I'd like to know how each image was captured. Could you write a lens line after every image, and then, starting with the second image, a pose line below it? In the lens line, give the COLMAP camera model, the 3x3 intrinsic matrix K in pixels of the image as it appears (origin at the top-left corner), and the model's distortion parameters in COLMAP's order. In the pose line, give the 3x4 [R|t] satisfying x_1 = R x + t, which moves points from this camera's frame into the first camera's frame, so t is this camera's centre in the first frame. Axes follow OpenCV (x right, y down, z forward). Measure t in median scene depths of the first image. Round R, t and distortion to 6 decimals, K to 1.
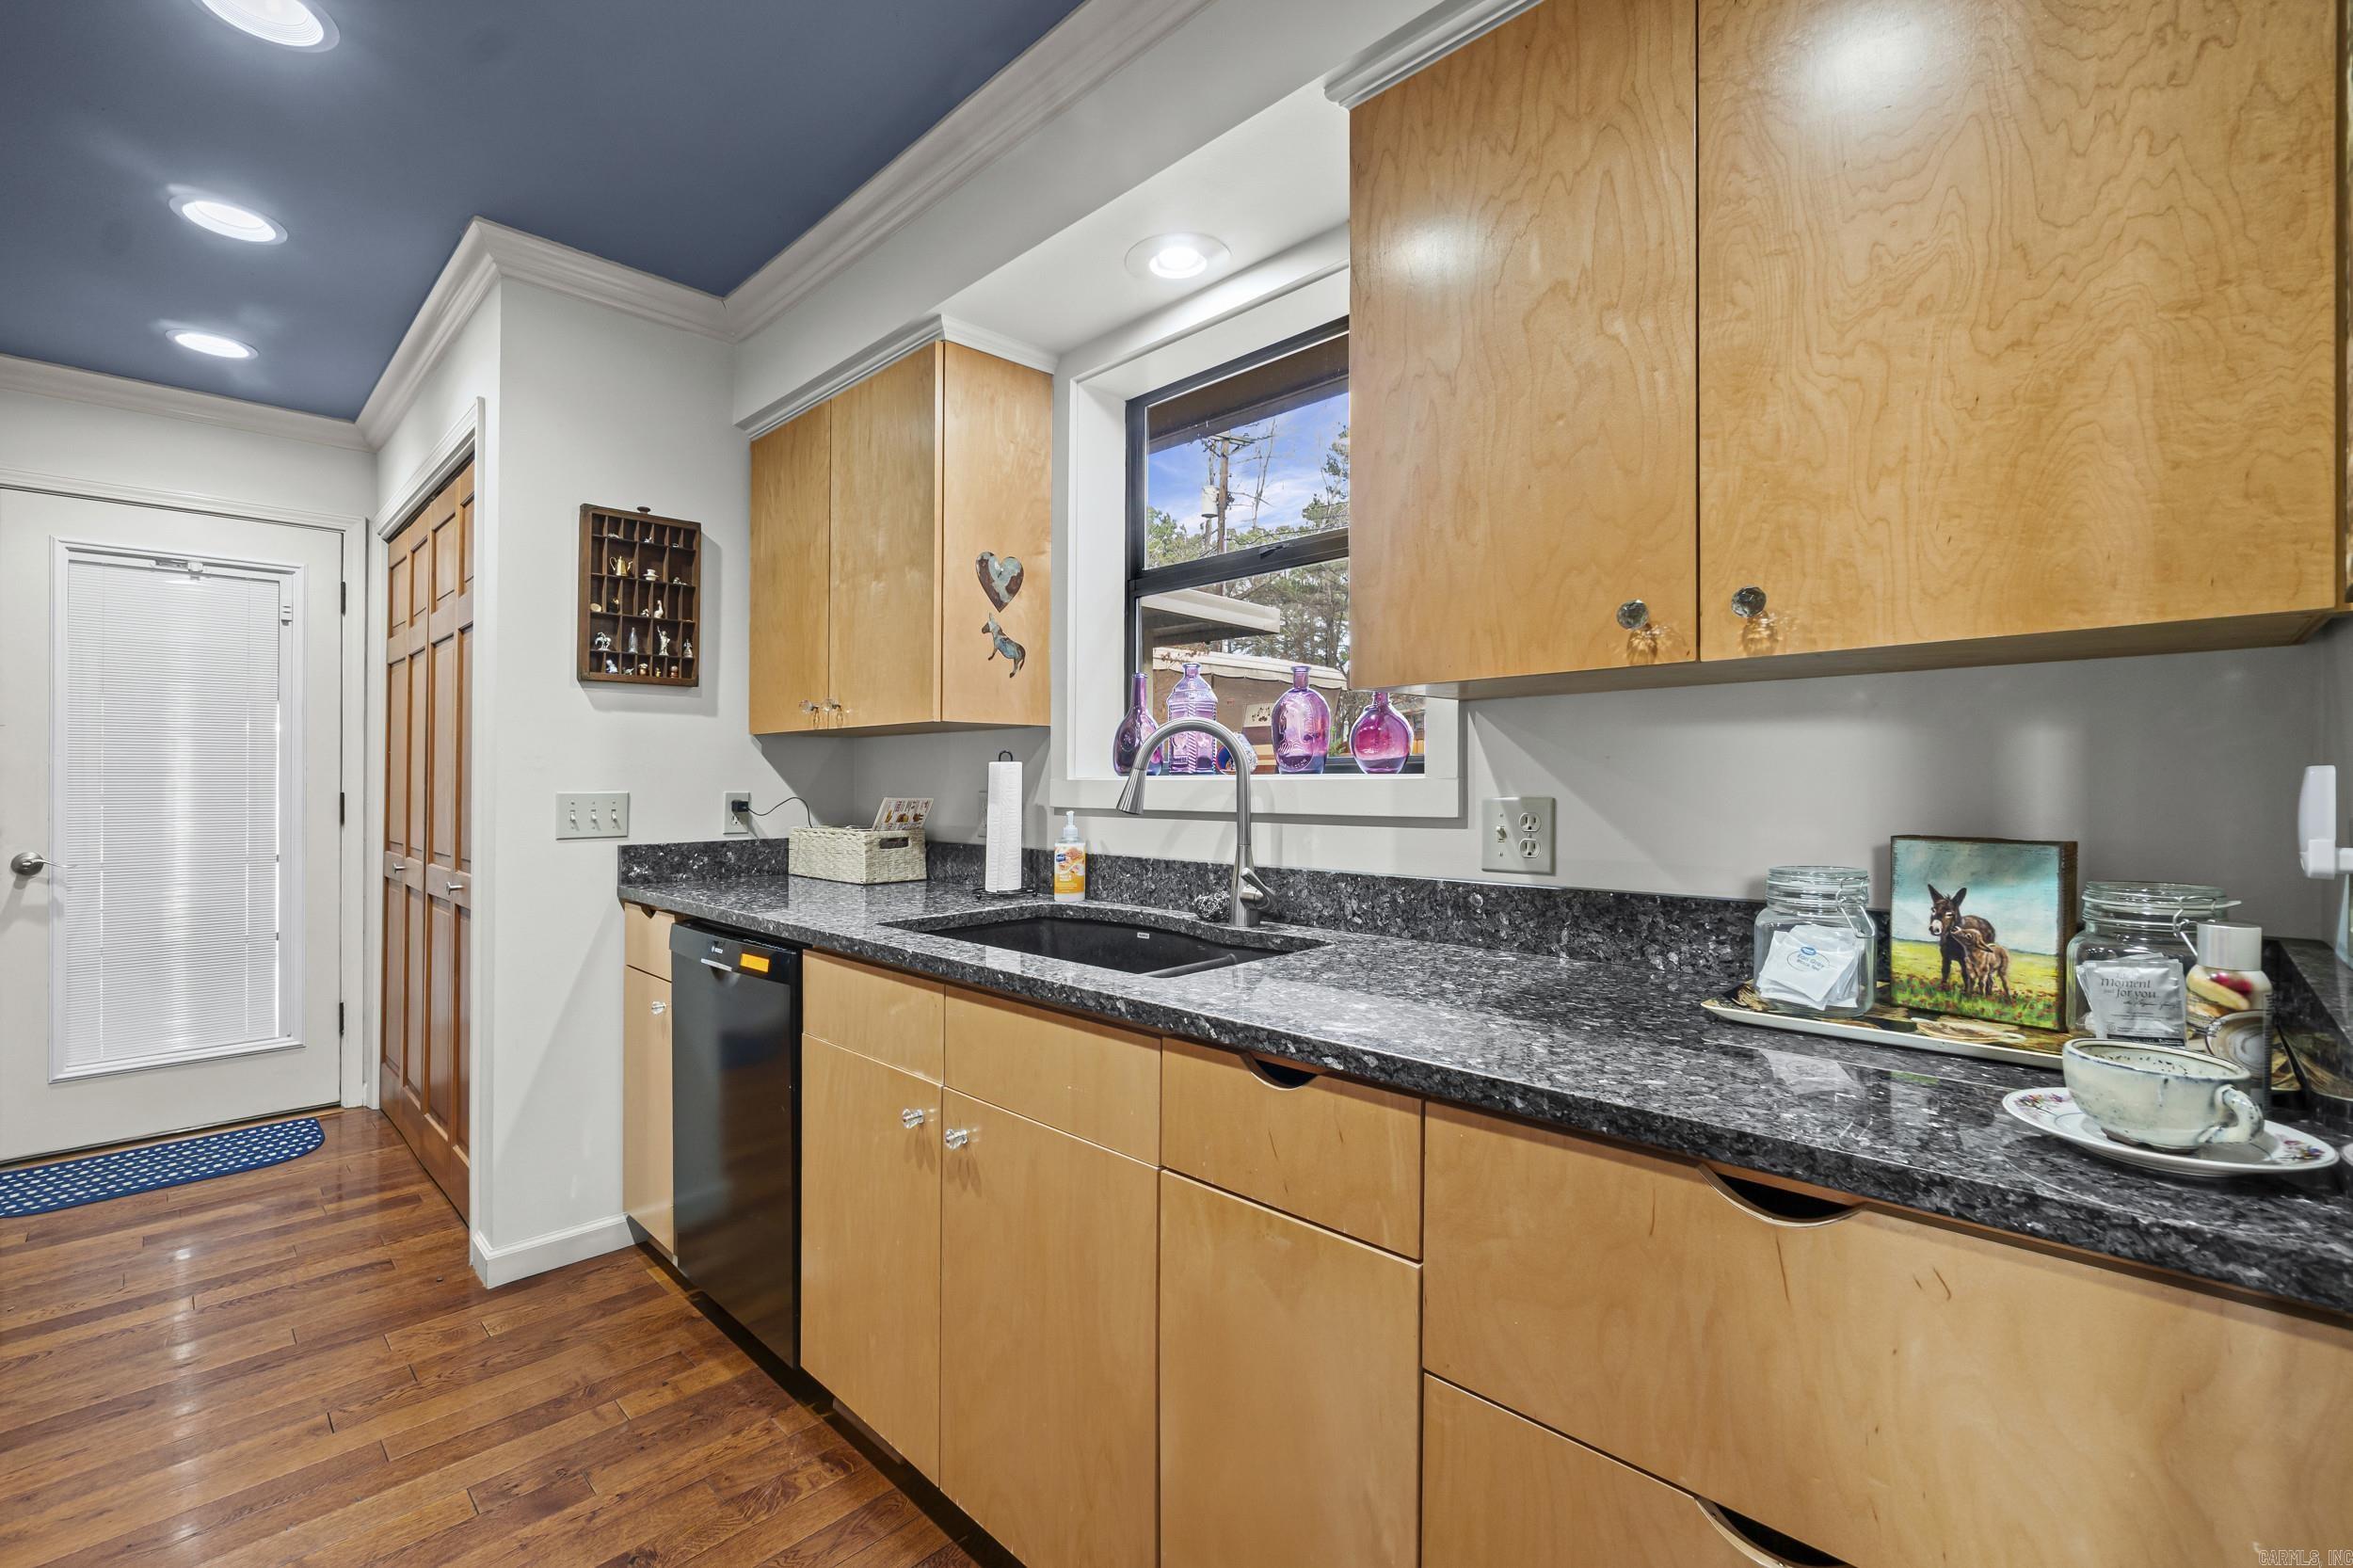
lens RADIAL K [[999.9, 0, 1175.0], [0, 999.9, 782.2], [0, 0, 1]] dist [0.003024, 0.000415]
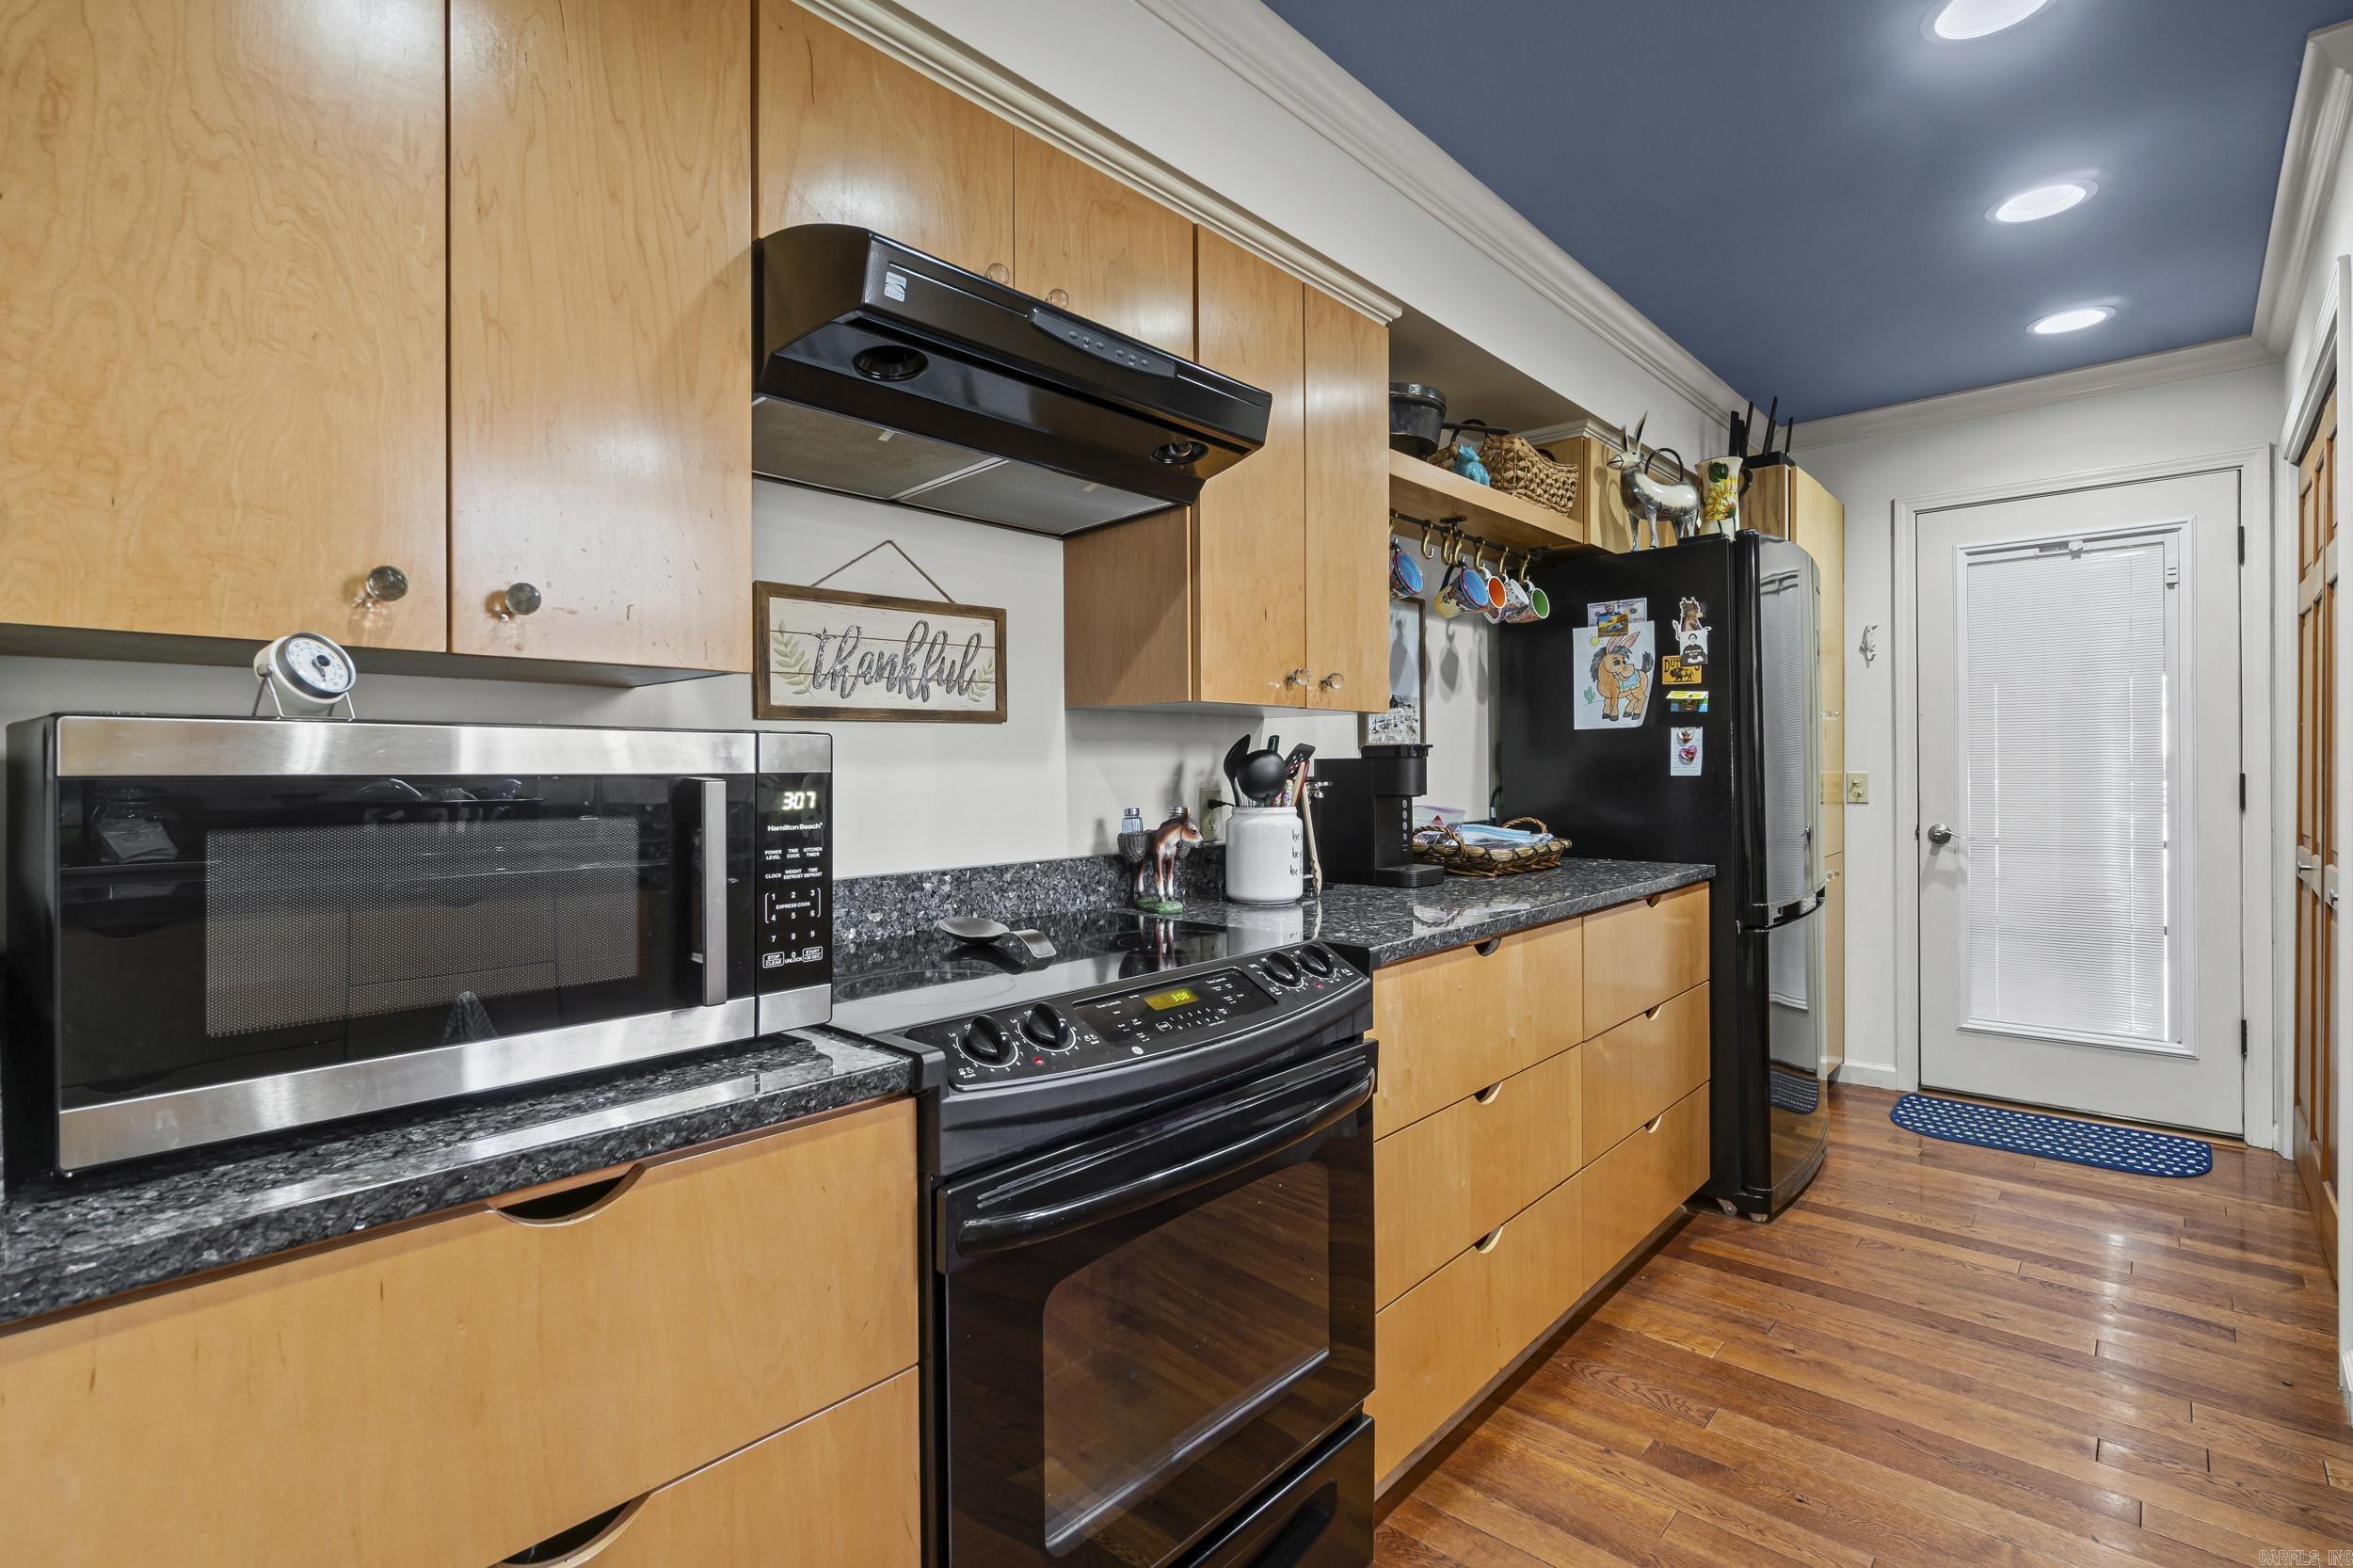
lens RADIAL K [[1126.4, 0, 1180.0], [0, 1126.4, 776.9], [0, 0, 1]] dist [-0.000525, -0.001247]
pose [[0.049197, 0.010832, -0.998730, 0.098236], [0.007377, 0.999910, 0.011209, -0.005328], [0.998762, -0.007919, 0.049112, 0.062399]]
